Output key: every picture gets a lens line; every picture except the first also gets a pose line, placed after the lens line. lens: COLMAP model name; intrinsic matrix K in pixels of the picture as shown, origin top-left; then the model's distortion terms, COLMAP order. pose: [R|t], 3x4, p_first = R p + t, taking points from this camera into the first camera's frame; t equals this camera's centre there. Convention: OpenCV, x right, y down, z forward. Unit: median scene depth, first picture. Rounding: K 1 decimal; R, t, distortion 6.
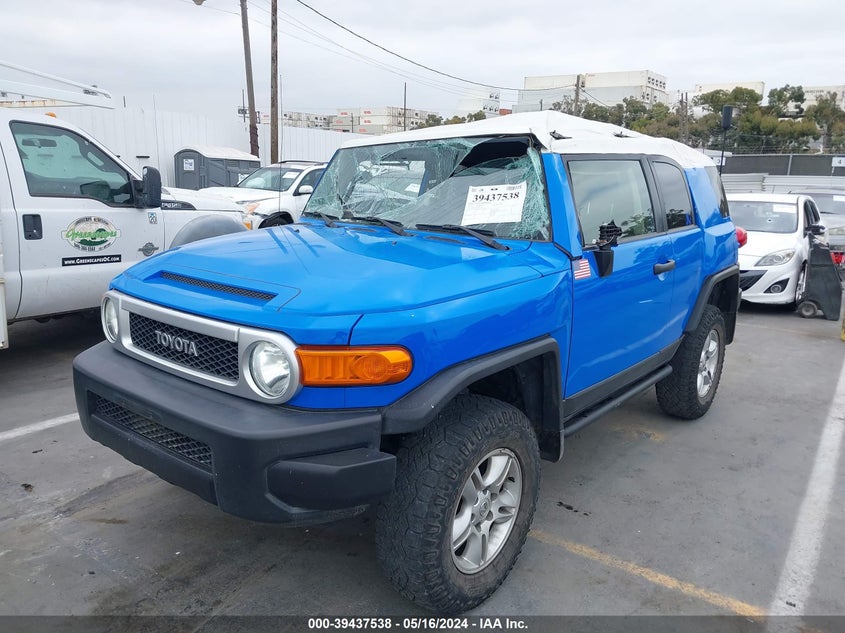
lens RADIAL K [[694.7, 0, 420.6], [0, 694.7, 315.4], [0, 0, 1]] dist [-0.000660, -0.005729]
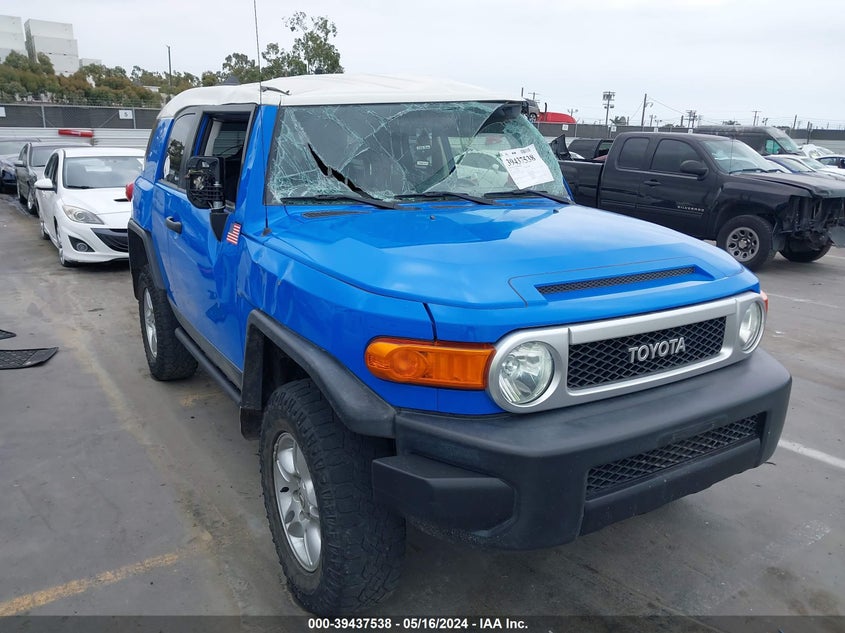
lens RADIAL K [[694.7, 0, 421.9], [0, 694.7, 316.8], [0, 0, 1]] dist [-0.000660, -0.005729]
pose [[0.318973, -0.263128, 0.910505, -1.190867], [0.195517, 0.958293, 0.208443, -0.229779], [-0.927378, 0.111531, 0.357115, 0.941978]]
